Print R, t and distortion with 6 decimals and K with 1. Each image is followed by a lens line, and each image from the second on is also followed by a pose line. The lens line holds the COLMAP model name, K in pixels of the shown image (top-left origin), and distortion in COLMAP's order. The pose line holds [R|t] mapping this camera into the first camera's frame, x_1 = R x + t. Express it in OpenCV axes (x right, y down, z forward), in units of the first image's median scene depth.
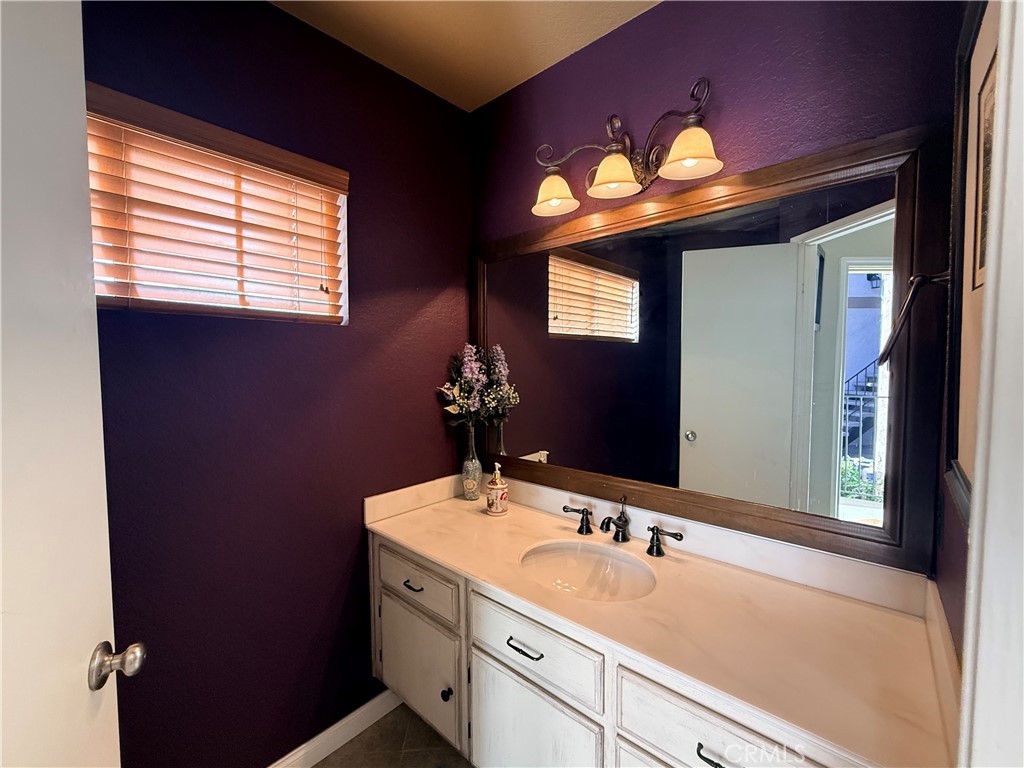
lens RADIAL K [[426.2, 0, 512.0], [0, 426.2, 384.0], [0, 0, 1]] dist [-0.001346, -0.000190]
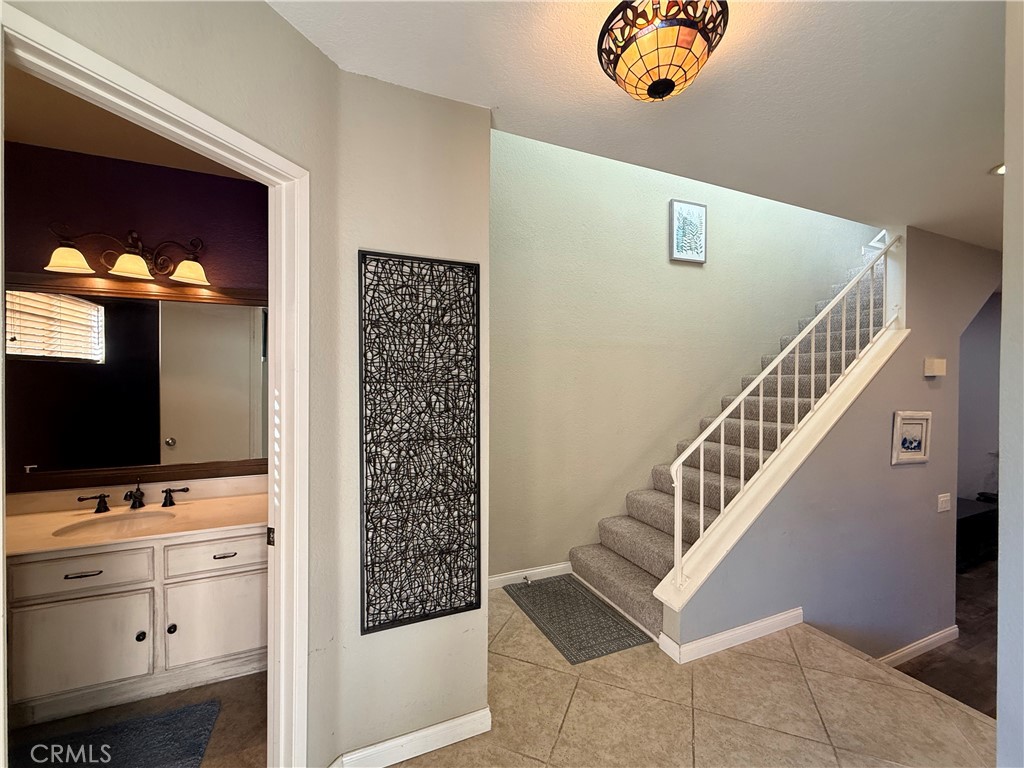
lens RADIAL K [[426.2, 0, 512.0], [0, 426.2, 384.0], [0, 0, 1]] dist [-0.001346, -0.000190]
pose [[0.423269, -0.007793, 0.905970, -0.316647], [0.040792, 0.999113, -0.010464, 0.007249], [-0.905085, 0.041385, 0.423212, -0.484557]]
